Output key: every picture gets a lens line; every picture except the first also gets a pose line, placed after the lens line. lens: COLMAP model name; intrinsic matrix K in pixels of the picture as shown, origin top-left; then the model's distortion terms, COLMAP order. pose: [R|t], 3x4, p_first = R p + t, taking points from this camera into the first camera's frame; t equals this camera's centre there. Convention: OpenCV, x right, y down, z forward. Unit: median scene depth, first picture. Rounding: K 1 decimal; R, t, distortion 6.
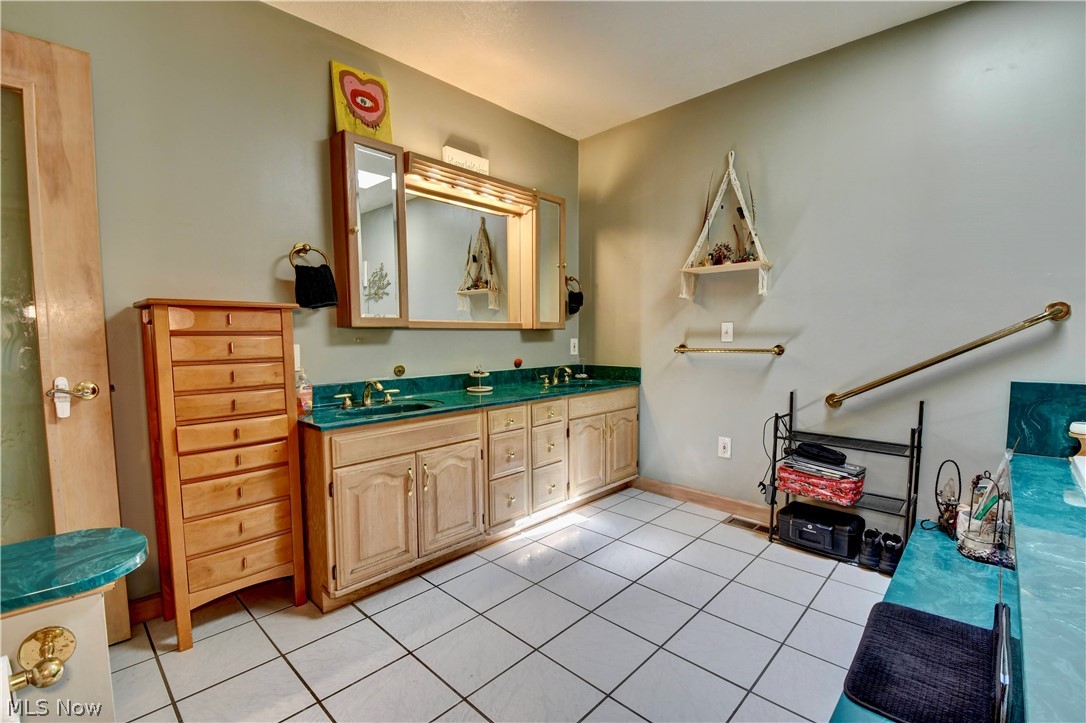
lens RADIAL K [[481.2, 0, 546.8], [0, 481.2, 364.6], [0, 0, 1]] dist [-0.009816, -0.000738]
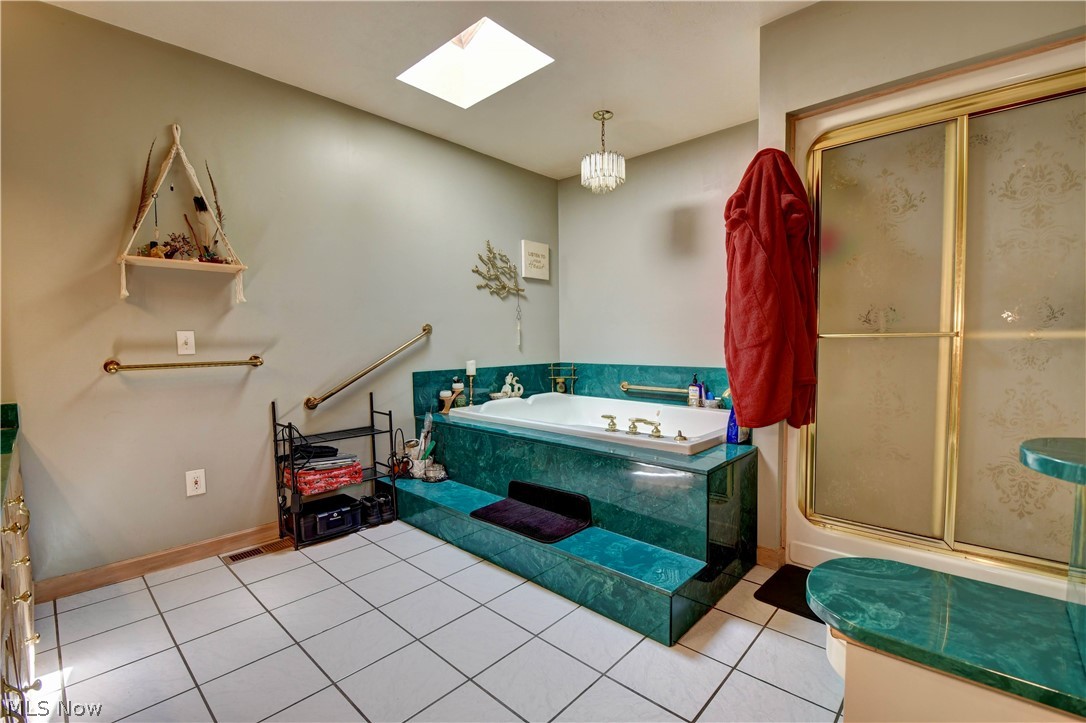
lens RADIAL K [[481.2, 0, 547.2], [0, 481.2, 367.0], [0, 0, 1]] dist [-0.009816, -0.000738]
pose [[-0.022251, -0.048164, 0.998592, -0.525330], [0.077384, 0.995759, 0.049751, -0.022211], [-0.996753, 0.078382, -0.018430, 0.460997]]
